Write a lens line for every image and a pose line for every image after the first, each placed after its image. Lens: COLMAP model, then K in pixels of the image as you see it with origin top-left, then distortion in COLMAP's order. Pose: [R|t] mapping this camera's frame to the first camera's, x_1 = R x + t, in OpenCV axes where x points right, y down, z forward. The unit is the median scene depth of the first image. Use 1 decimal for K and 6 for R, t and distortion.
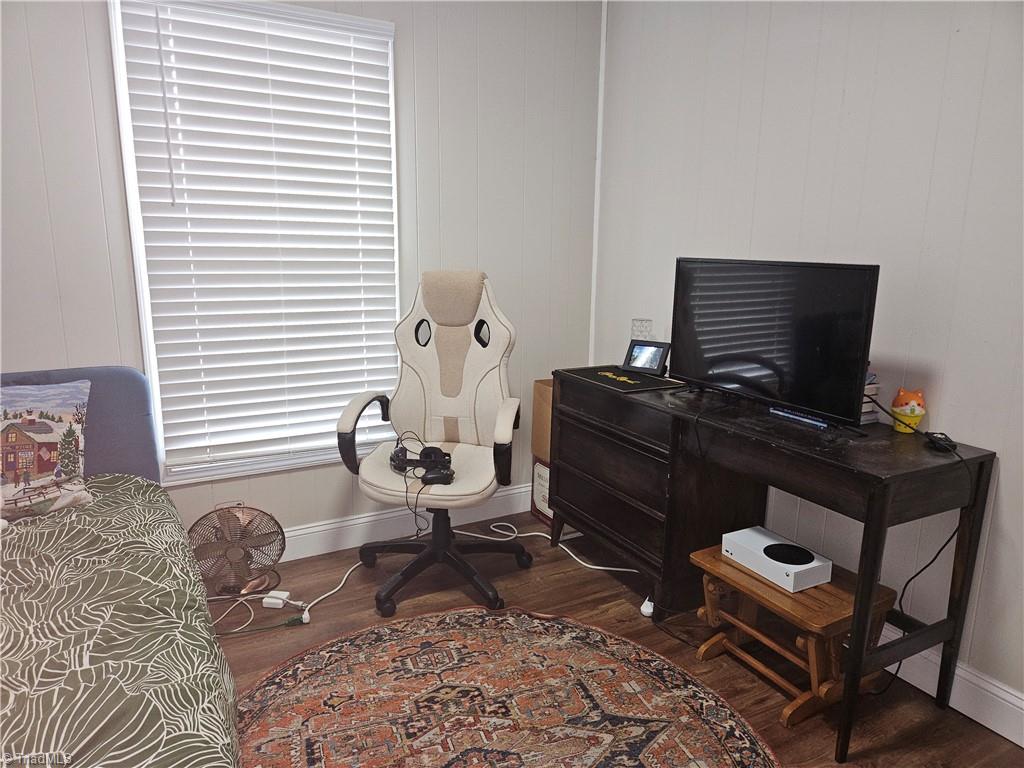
lens RADIAL K [[683.5, 0, 512.0], [0, 683.5, 384.0], [0, 0, 1]] dist [0.054046, -0.003174]
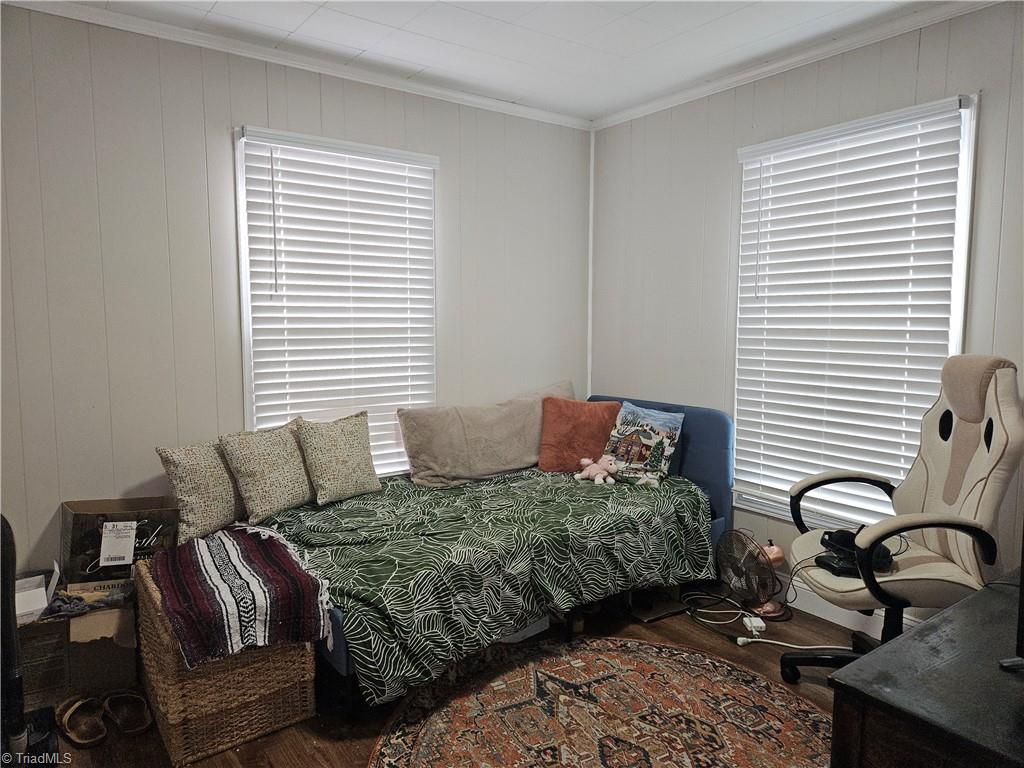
lens RADIAL K [[683.5, 0, 512.0], [0, 683.5, 384.0], [0, 0, 1]] dist [0.054046, -0.003174]
pose [[0.130215, 0.091347, -0.987269, 0.859673], [-0.198686, 0.977953, 0.064279, -0.095070], [0.971374, 0.187787, 0.145493, 0.415557]]
